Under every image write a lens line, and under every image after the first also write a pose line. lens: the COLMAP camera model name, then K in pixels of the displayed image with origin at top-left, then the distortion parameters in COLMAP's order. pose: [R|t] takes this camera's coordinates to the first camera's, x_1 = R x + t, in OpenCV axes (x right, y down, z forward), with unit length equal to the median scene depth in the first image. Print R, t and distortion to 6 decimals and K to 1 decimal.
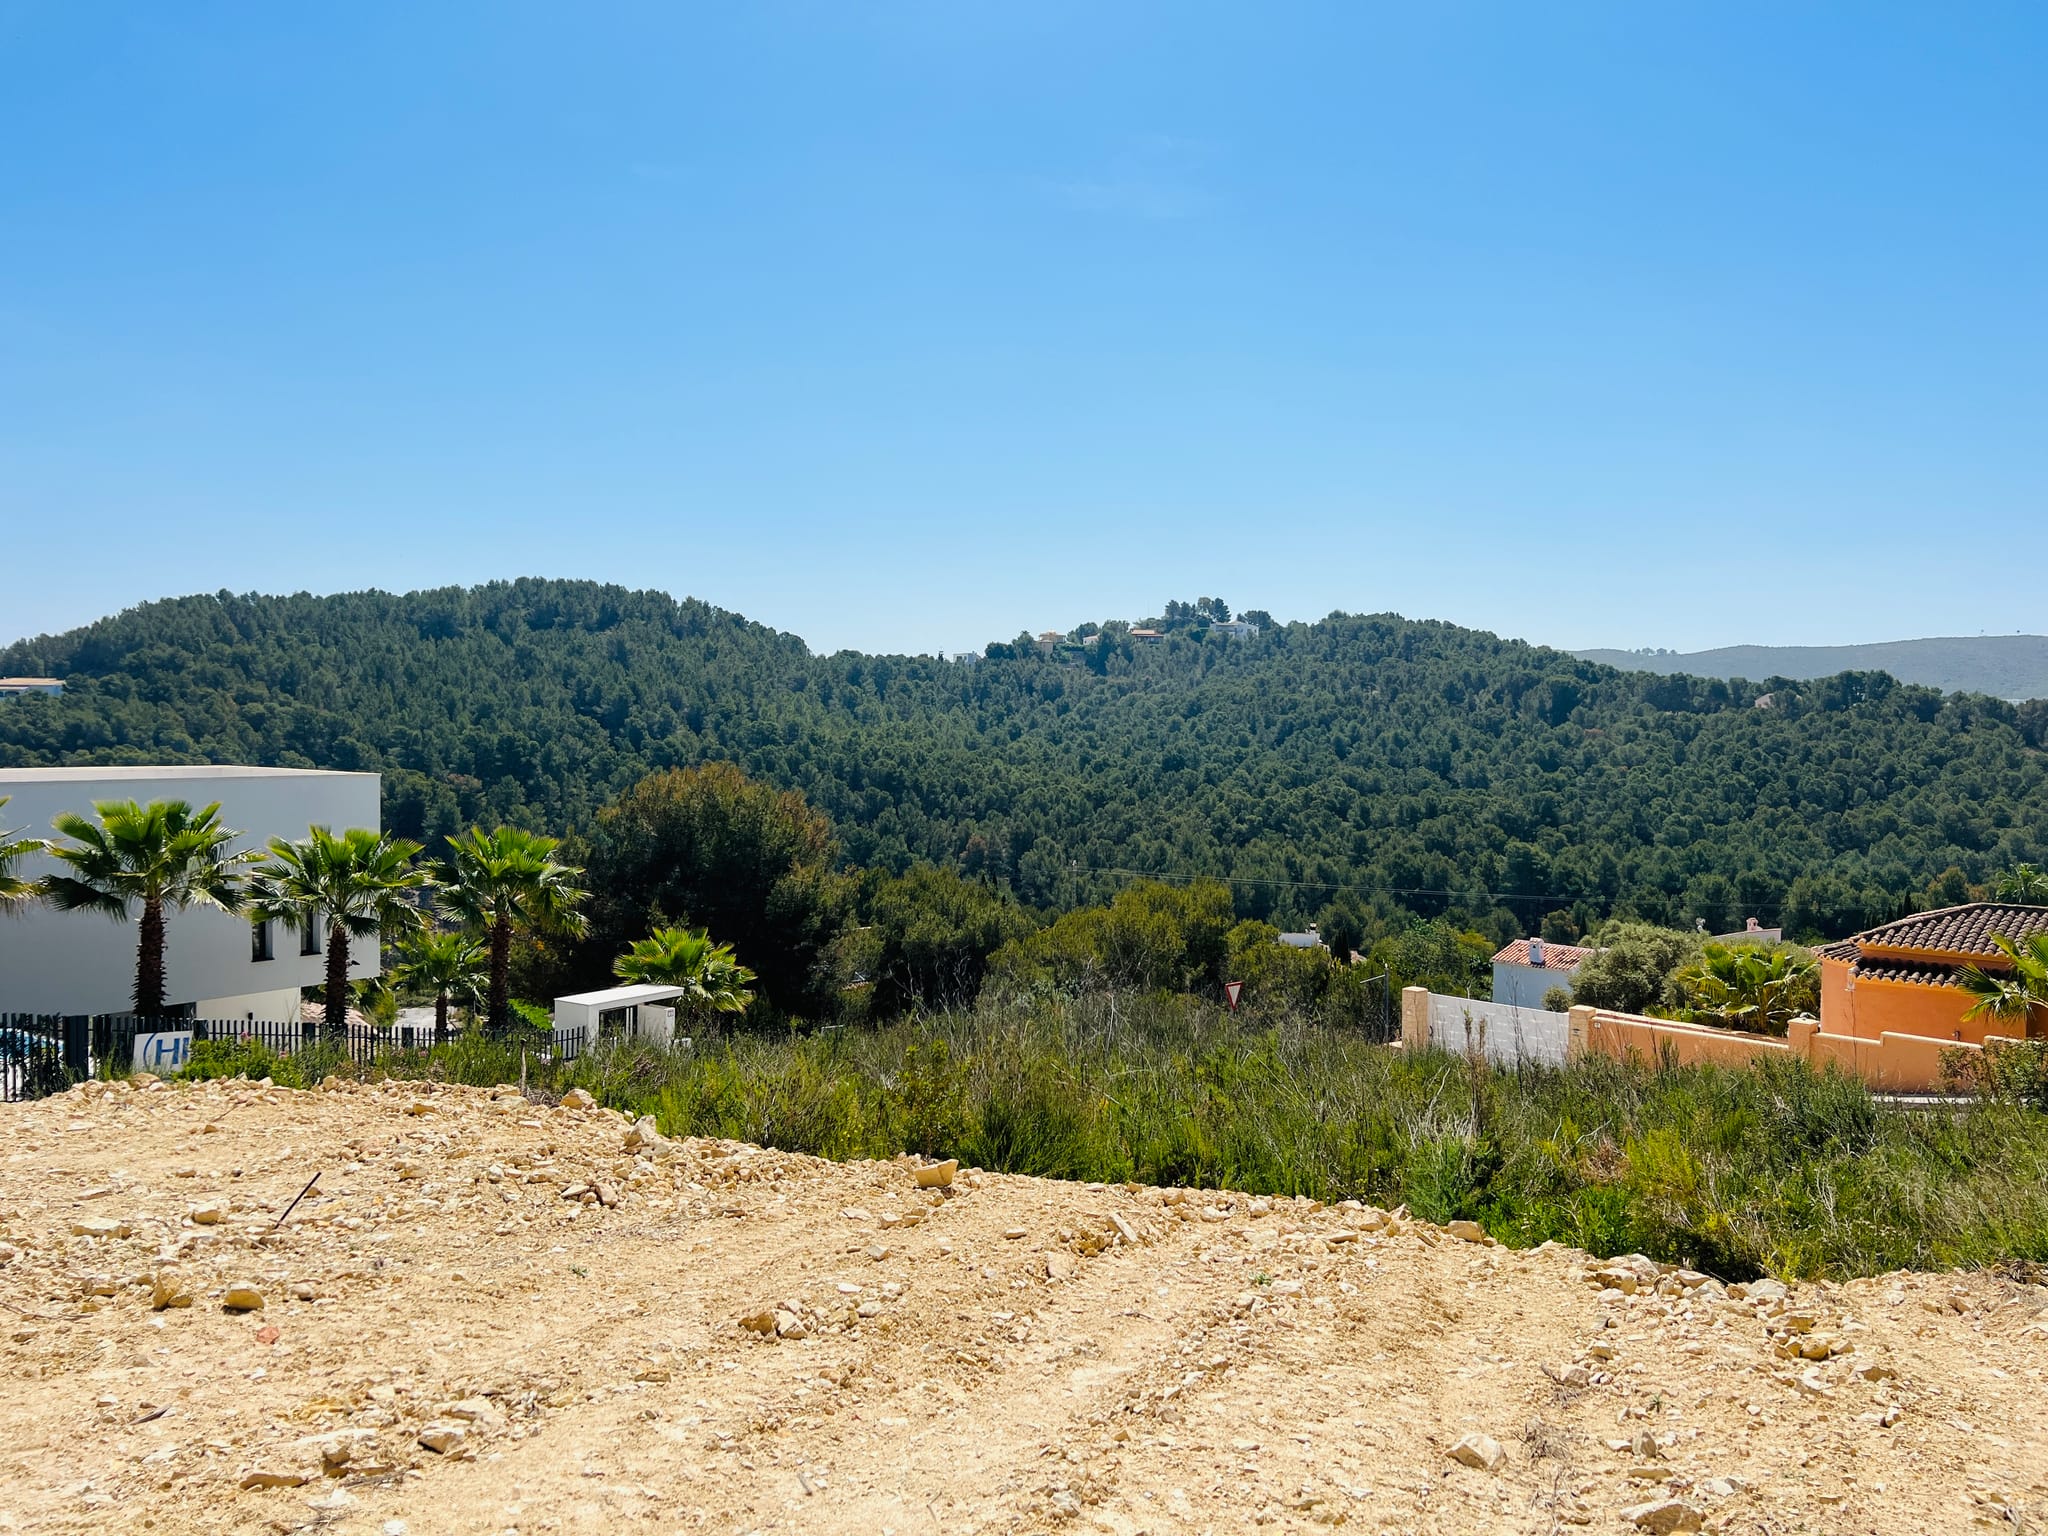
lens RADIAL K [[1537.7, 0, 1040.4], [0, 1537.7, 777.4], [0, 0, 1]] dist [0.055146, -0.063428]
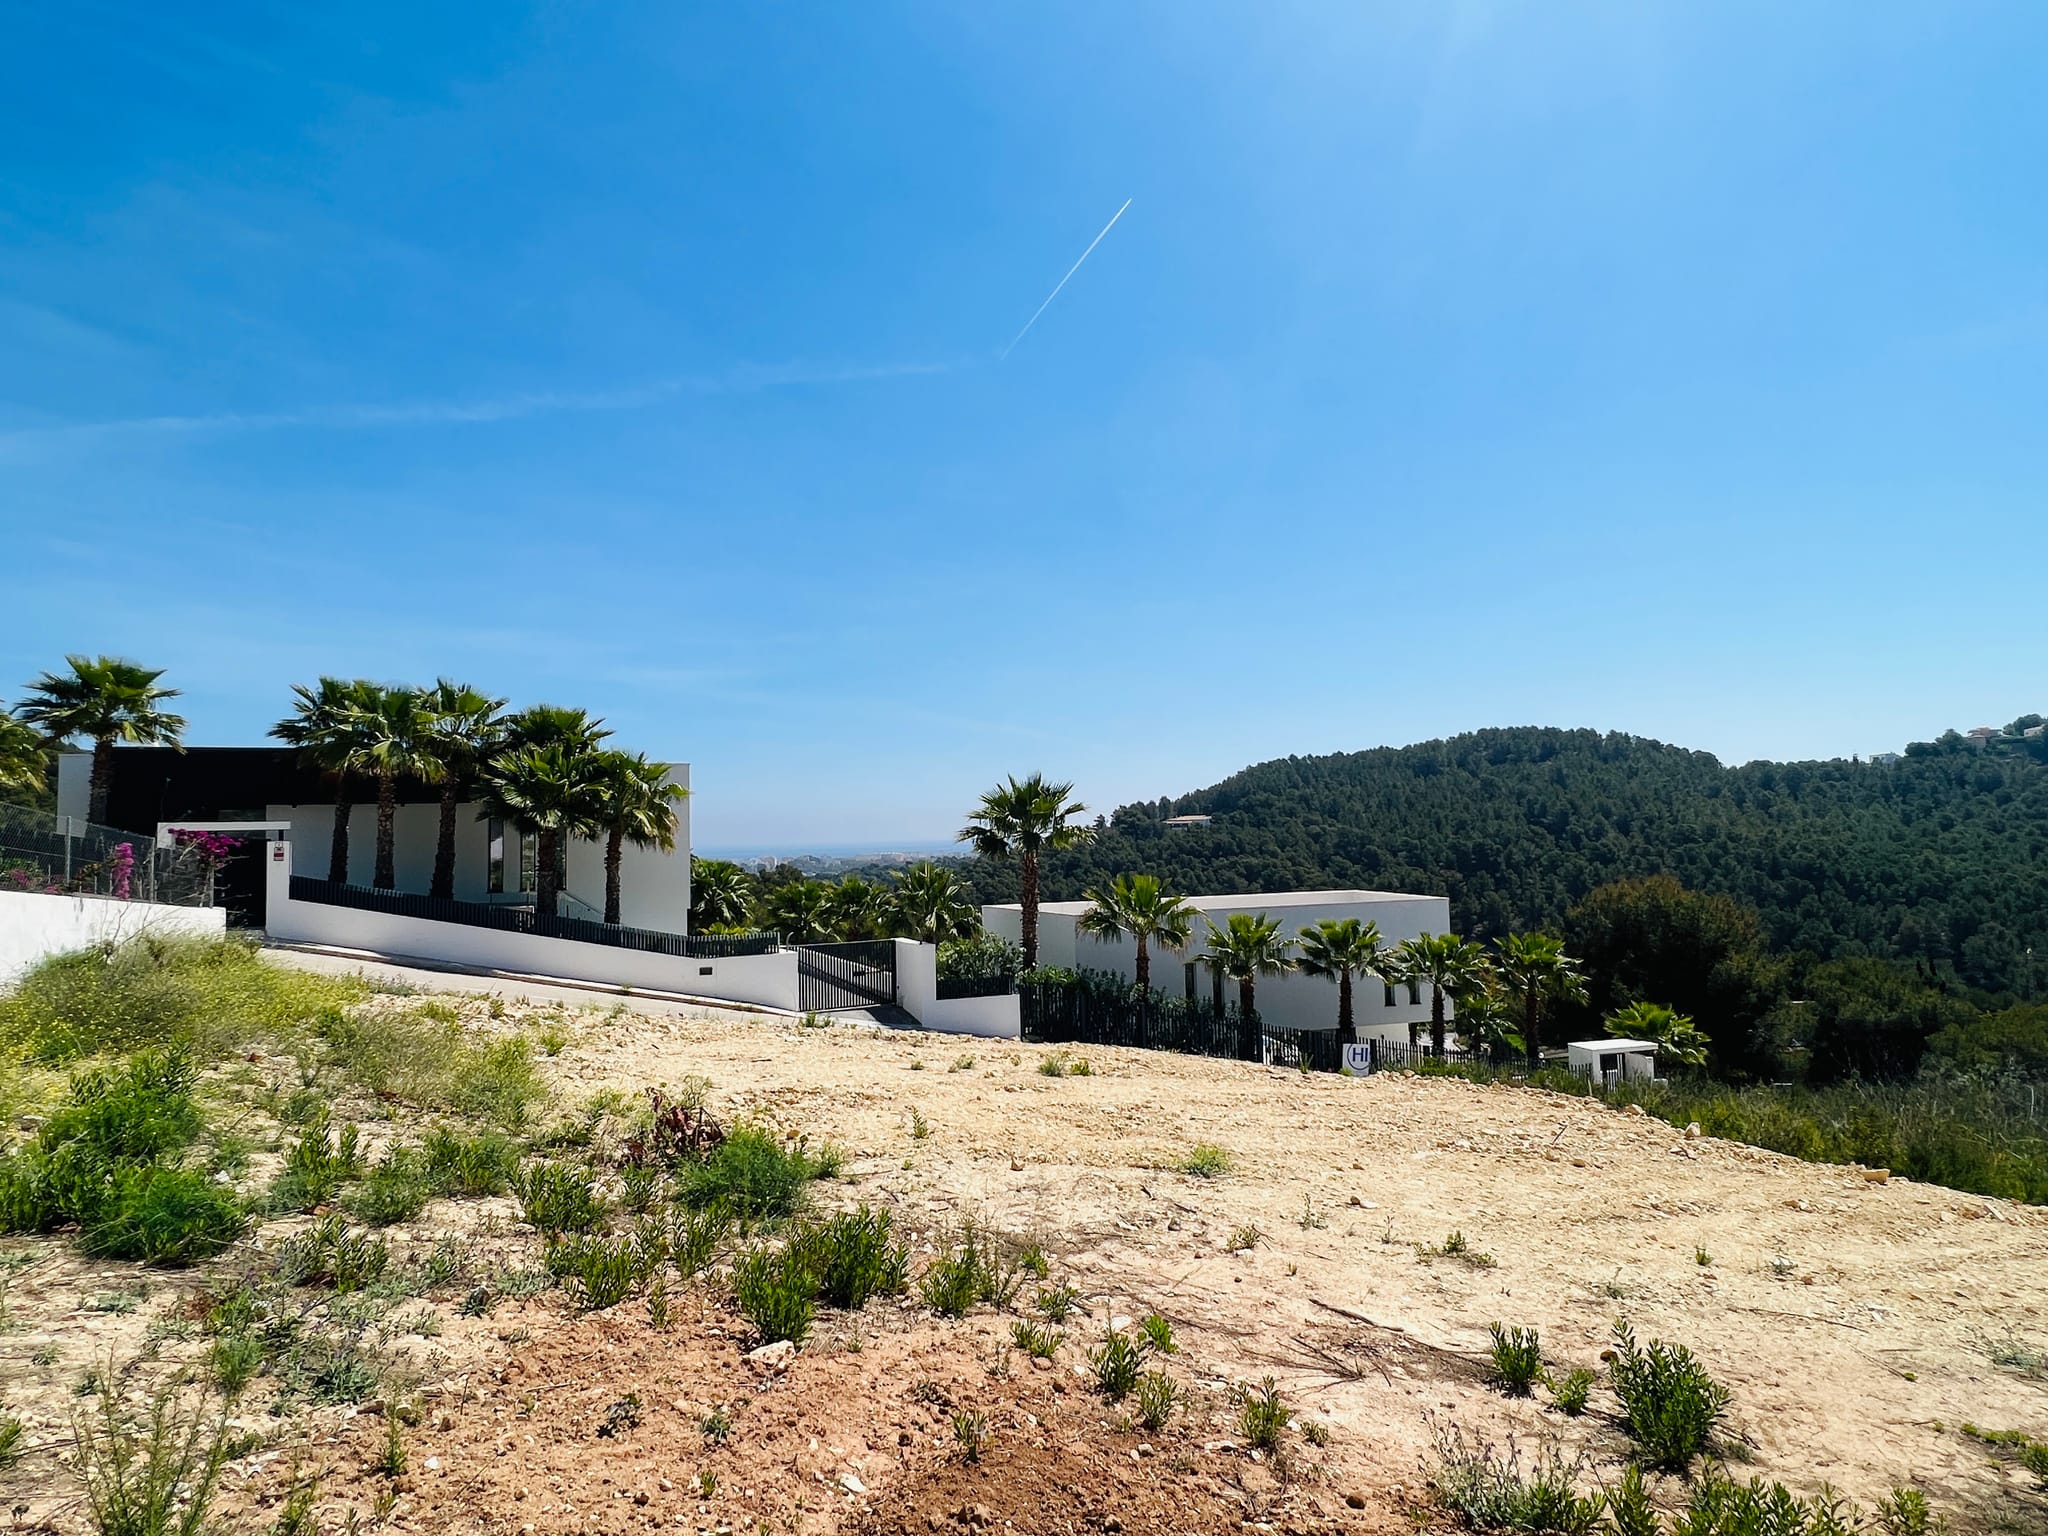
lens RADIAL K [[1086.0, 0, 1024.0], [0, 1086.0, 768.0], [0, 0, 1]] dist [-0.017646, 0.015204]
pose [[0.749048, -0.073104, -0.658470, 0.010537], [0.012149, 0.995242, -0.096672, -0.022359], [0.662404, 0.064412, 0.746372, -0.126890]]
